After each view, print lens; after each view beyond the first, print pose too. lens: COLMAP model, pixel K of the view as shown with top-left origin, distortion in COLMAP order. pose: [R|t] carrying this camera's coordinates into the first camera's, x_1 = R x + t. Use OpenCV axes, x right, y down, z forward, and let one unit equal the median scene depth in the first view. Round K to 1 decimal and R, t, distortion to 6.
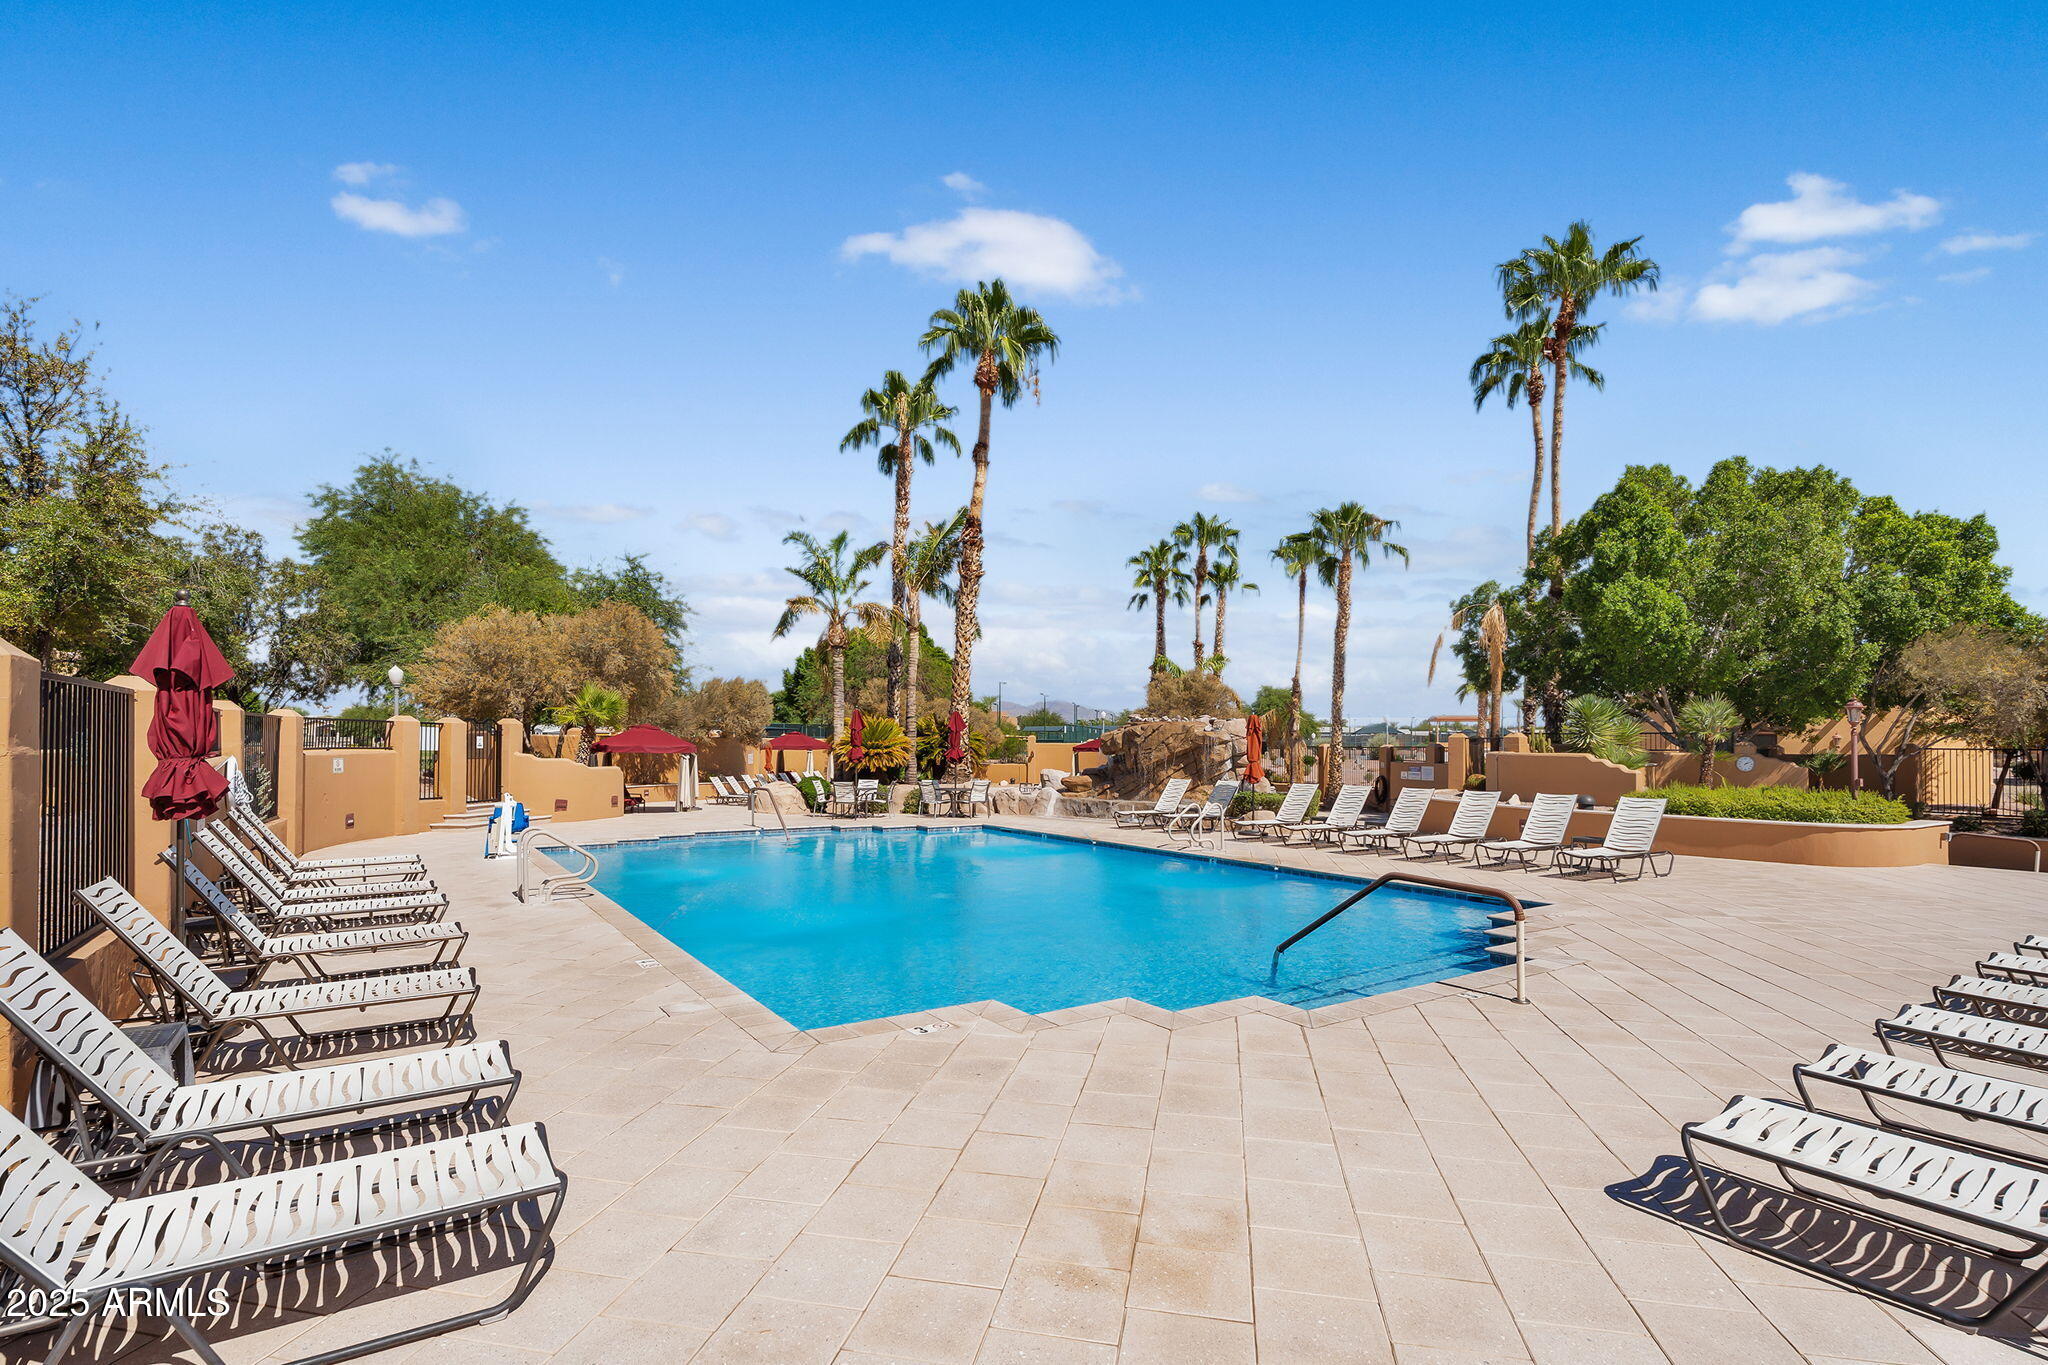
lens RADIAL K [[940.1, 0, 1014.6], [0, 940.1, 698.3], [0, 0, 1]] dist [-0.001575, -0.000466]
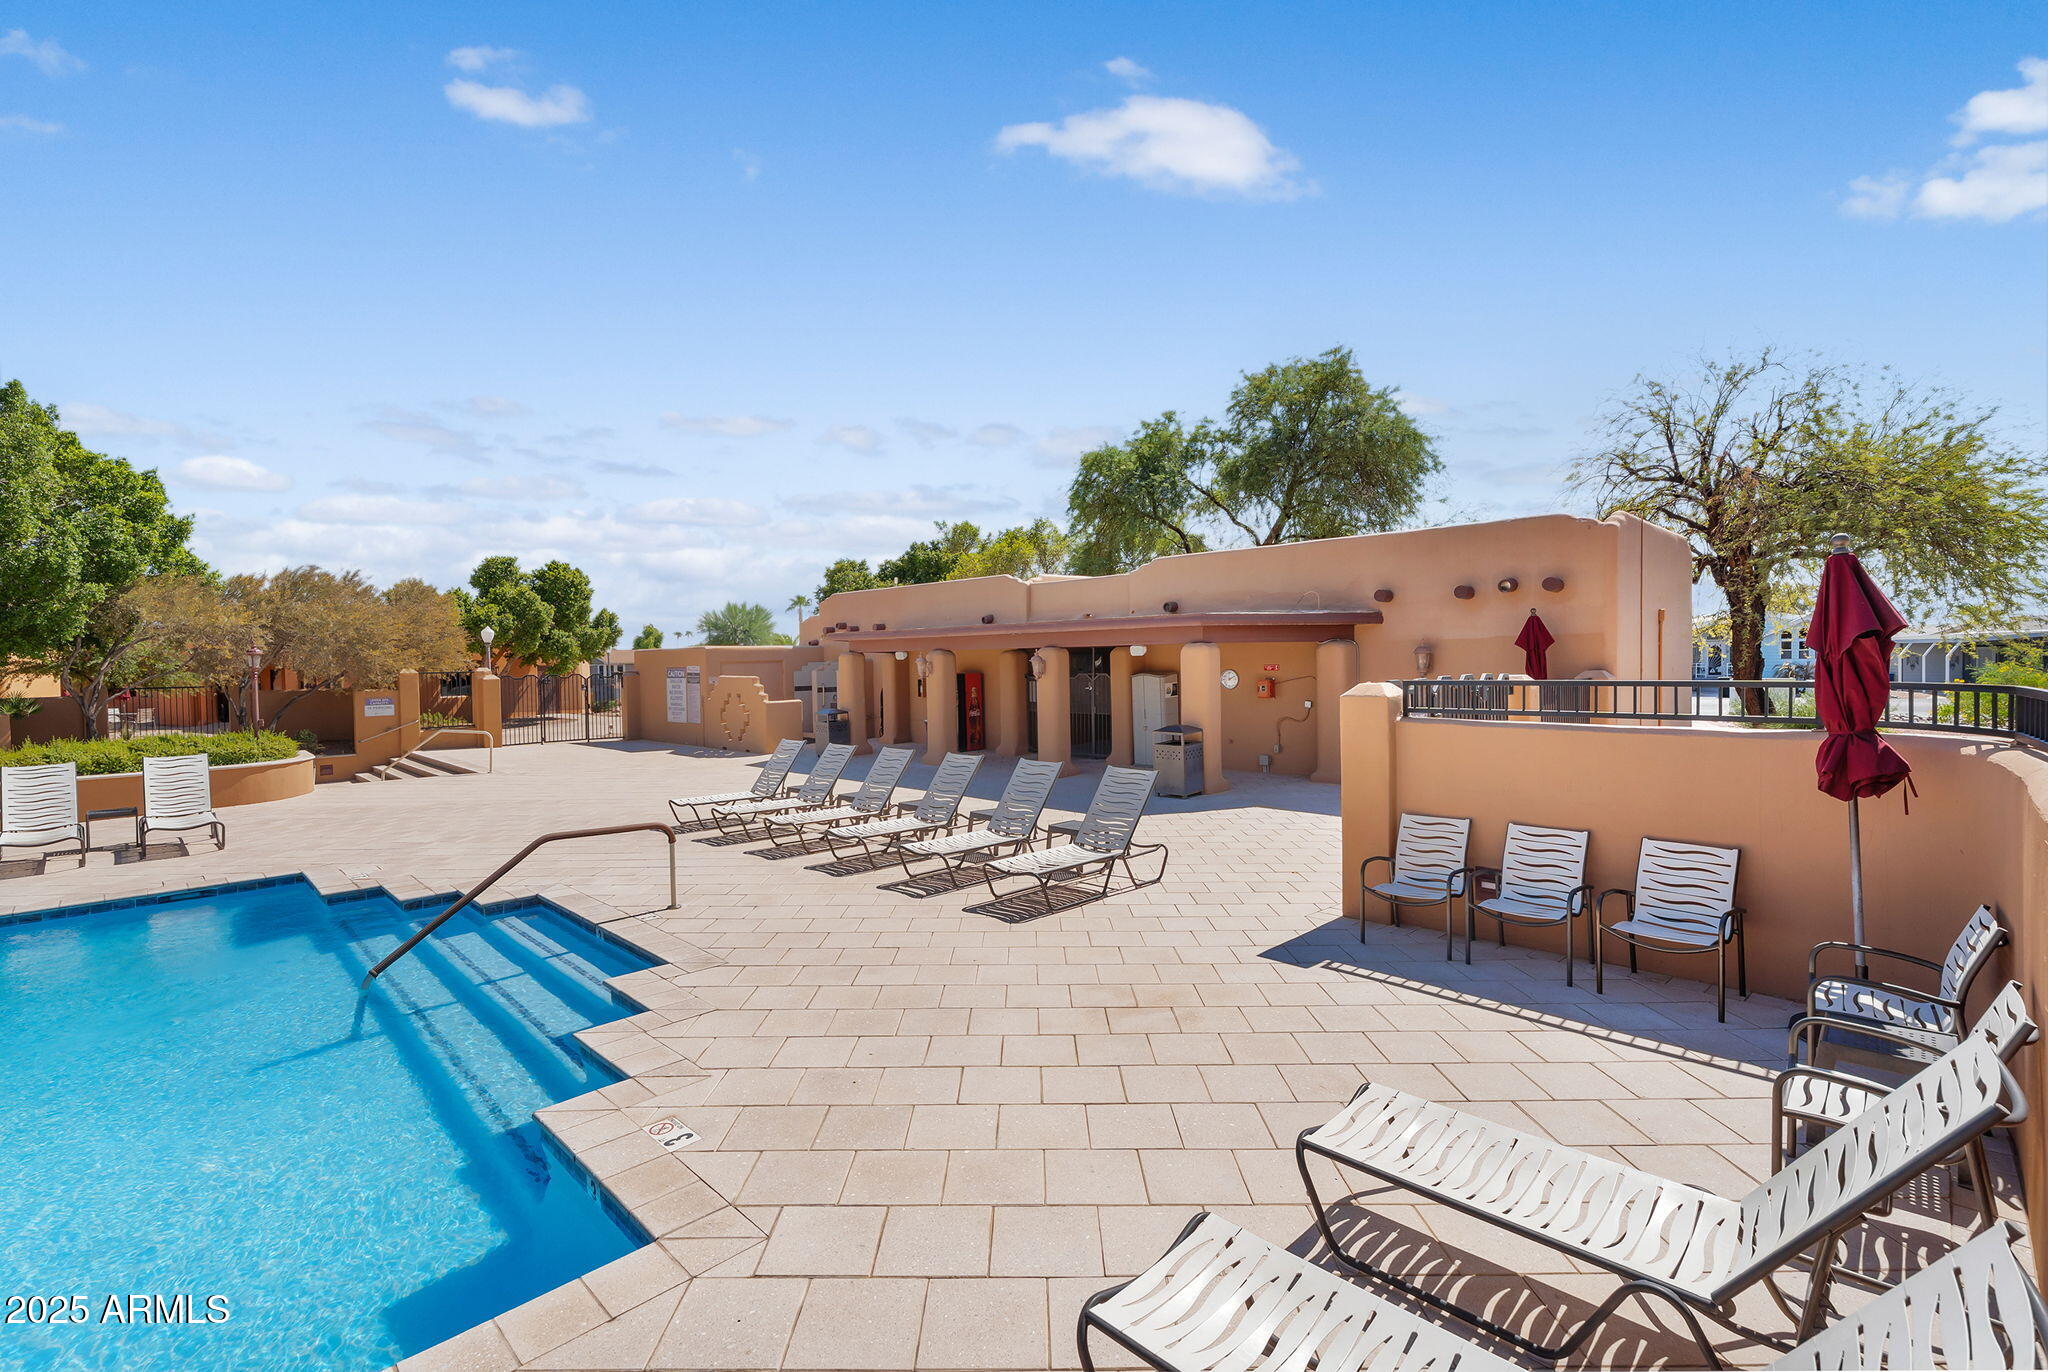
lens RADIAL K [[930.5, 0, 1024.0], [0, 930.5, 686.0], [0, 0, 1]] dist [-0.017046, 0.000248]
pose [[-0.203071, -0.027991, 0.978764, -0.220005], [-0.029712, 0.999307, 0.022414, -0.002129], [-0.978713, -0.024529, -0.203762, 0.242702]]
